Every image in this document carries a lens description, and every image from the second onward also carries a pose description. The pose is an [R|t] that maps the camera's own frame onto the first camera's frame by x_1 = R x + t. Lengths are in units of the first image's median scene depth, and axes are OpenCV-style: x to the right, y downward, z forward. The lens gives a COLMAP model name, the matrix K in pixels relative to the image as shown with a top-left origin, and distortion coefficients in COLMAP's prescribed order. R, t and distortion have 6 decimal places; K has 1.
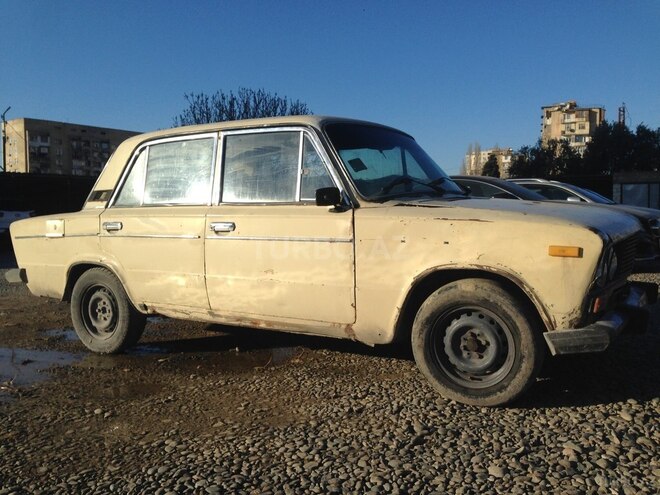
lens RADIAL K [[607.7, 0, 316.7], [0, 607.7, 237.2], [0, 0, 1]] dist [0.007863, 0.000000]
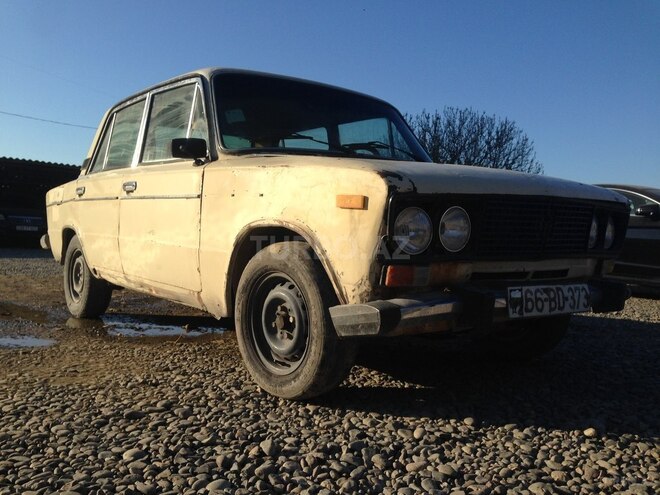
lens RADIAL K [[607.7, 0, 327.0], [0, 607.7, 225.0], [0, 0, 1]] dist [0.007863, 0.000000]
pose [[0.940226, 0.048385, -0.337096, 0.587767], [-0.067822, 0.996631, -0.046118, 0.082564], [0.333728, 0.066224, 0.940340, 0.244550]]
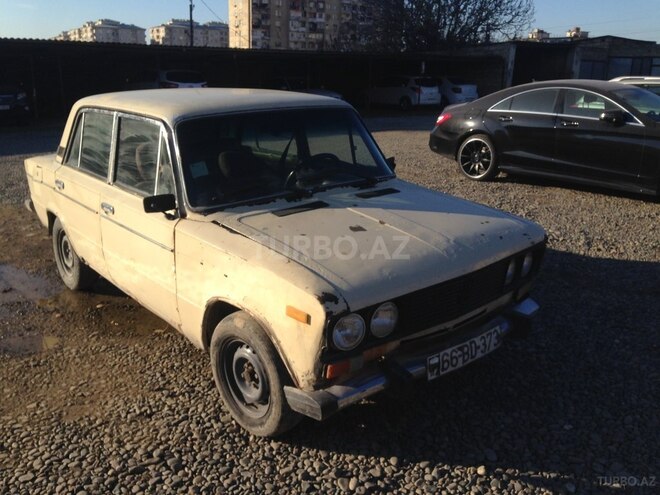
lens RADIAL K [[607.7, 0, 334.0], [0, 607.7, 215.9], [0, 0, 1]] dist [0.007863, 0.000000]
pose [[0.954269, 0.100107, -0.281688, 0.654755], [-0.043709, 0.978861, 0.199800, -0.292472], [0.295735, -0.178350, 0.938473, 0.142266]]
